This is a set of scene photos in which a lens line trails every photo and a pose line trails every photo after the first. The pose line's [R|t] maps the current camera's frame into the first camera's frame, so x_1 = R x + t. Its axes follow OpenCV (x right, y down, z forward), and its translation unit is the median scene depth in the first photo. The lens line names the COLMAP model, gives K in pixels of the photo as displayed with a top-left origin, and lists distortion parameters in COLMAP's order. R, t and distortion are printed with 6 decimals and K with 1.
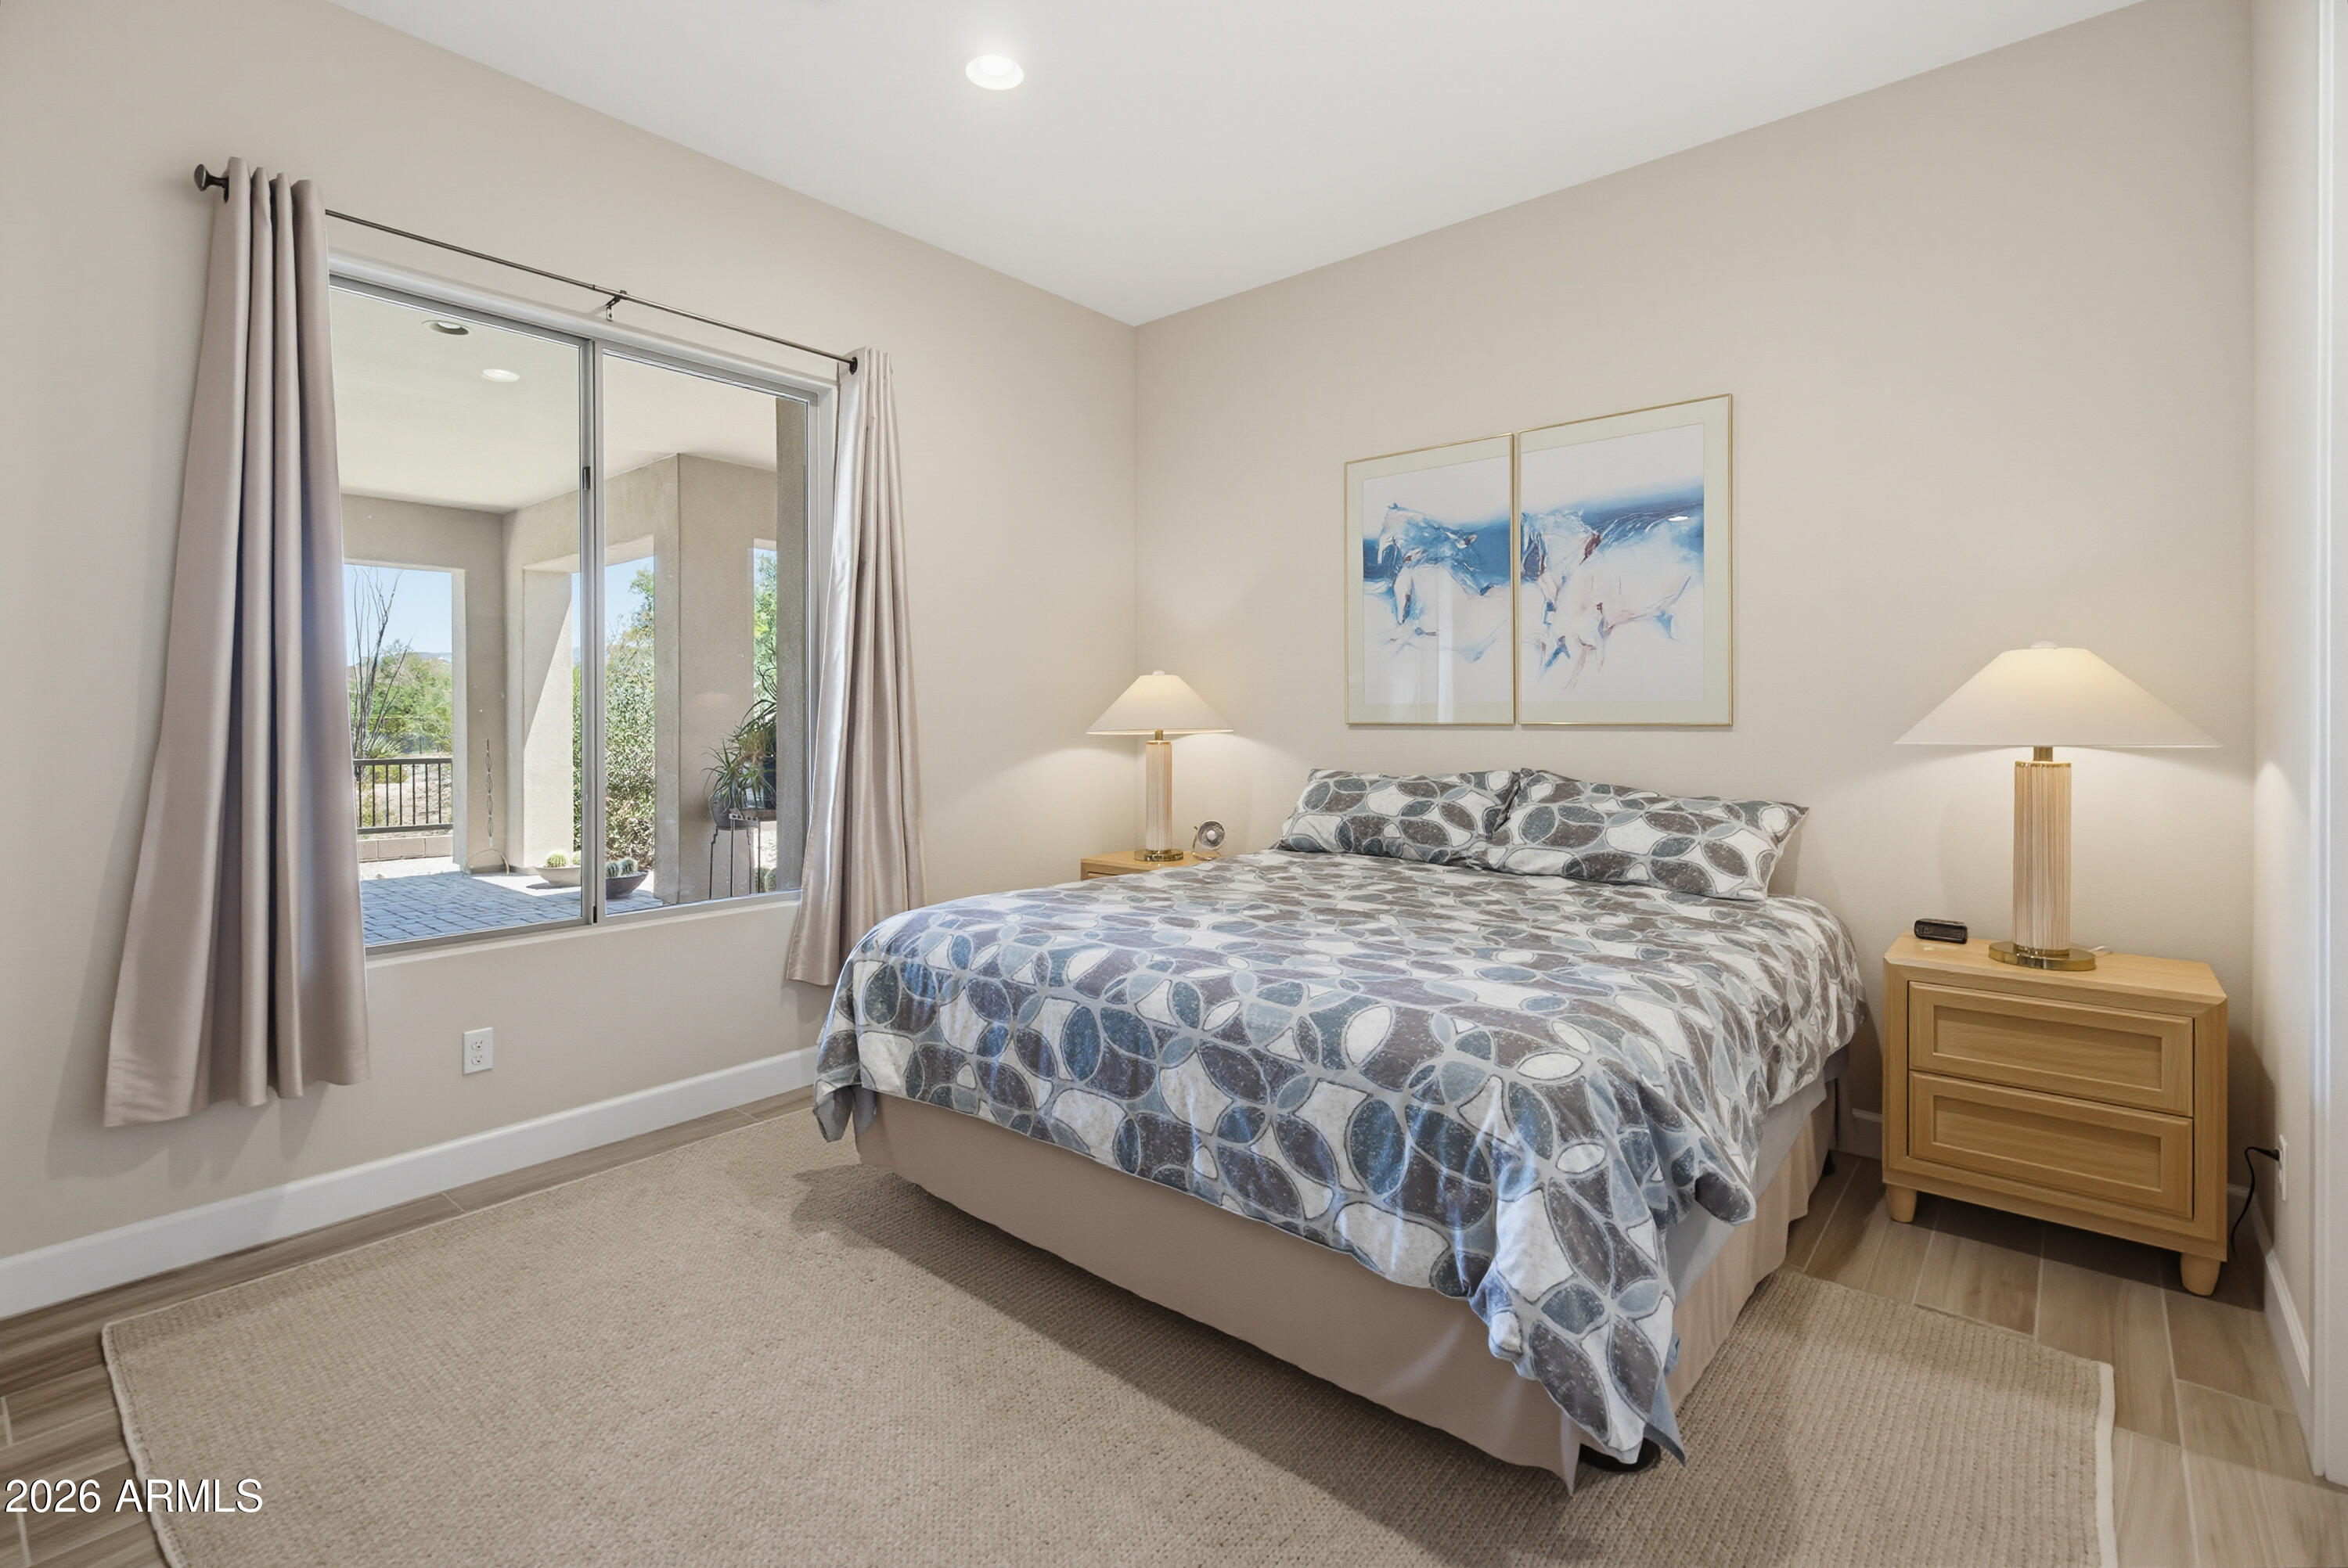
lens RADIAL K [[1079.4, 0, 1189.2], [0, 1079.4, 730.0], [0, 0, 1]] dist [-0.000625, 0.000198]
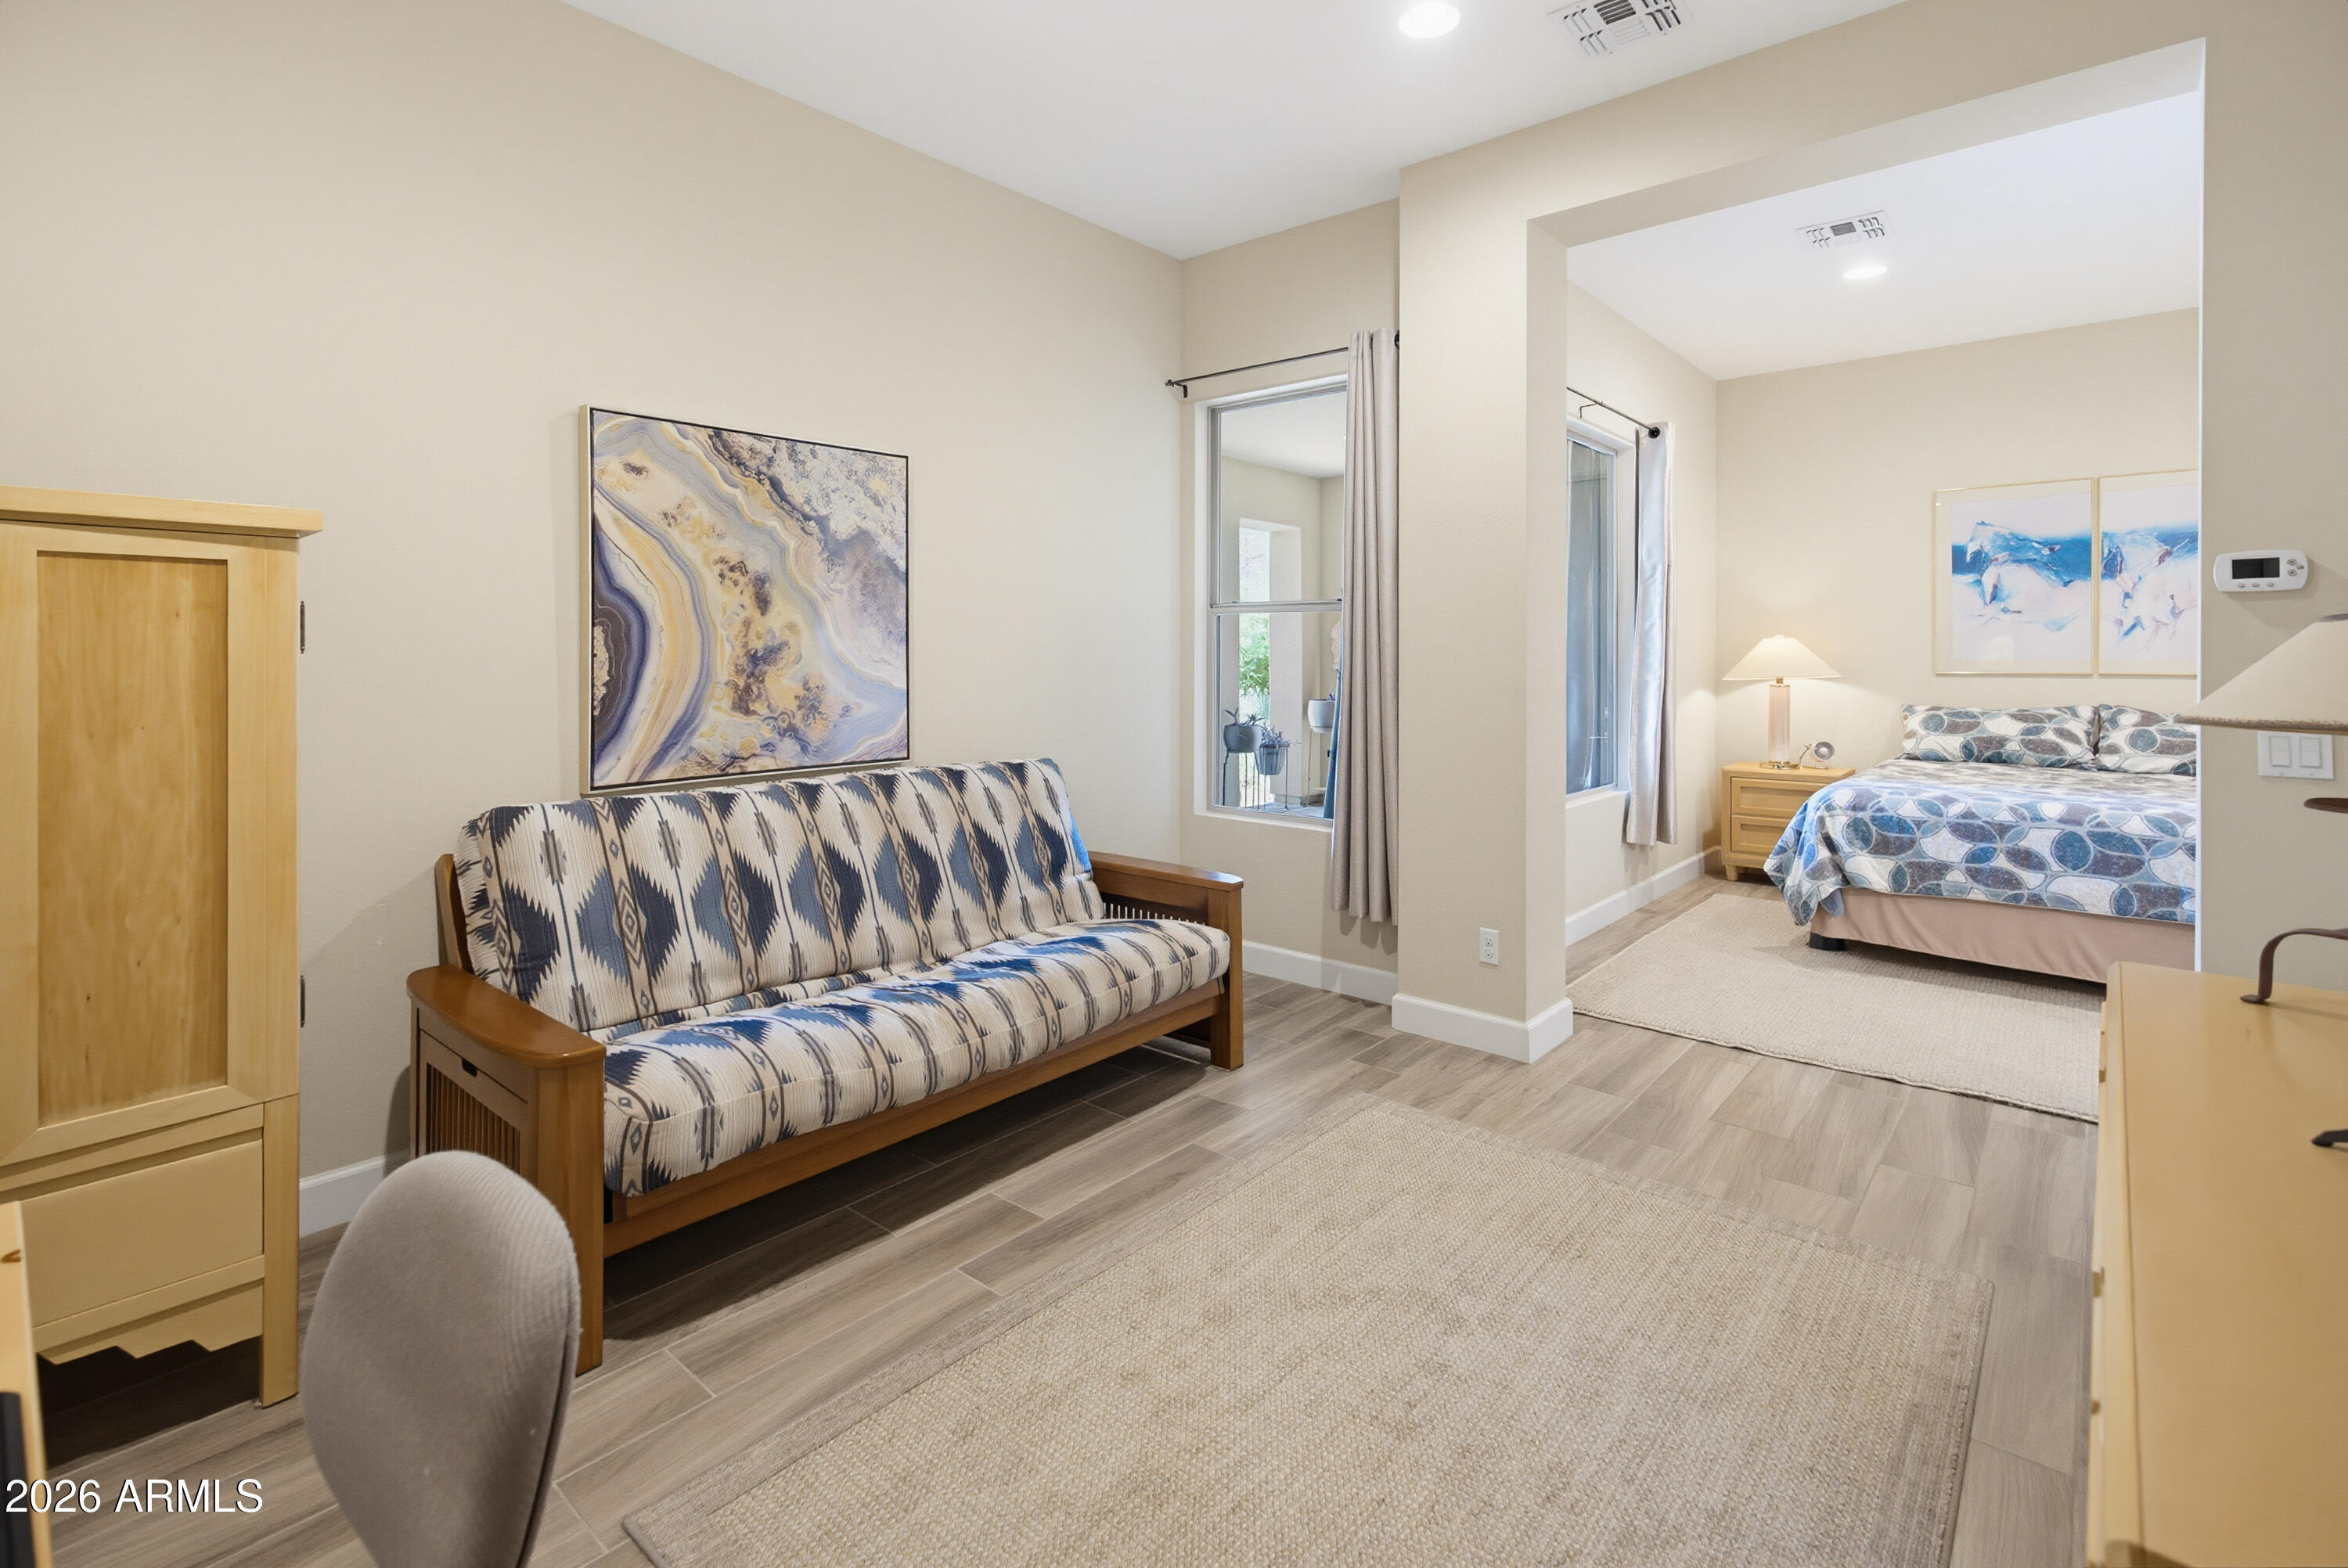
lens RADIAL K [[1079.4, 0, 1184.3], [0, 1079.4, 684.0], [0, 0, 1]] dist [-0.000625, 0.000198]
pose [[0.999955, 0.003485, -0.008841, -0.948258], [-0.003387, 0.999933, 0.011095, -0.004557], [0.008879, -0.011065, 0.999899, -0.501089]]
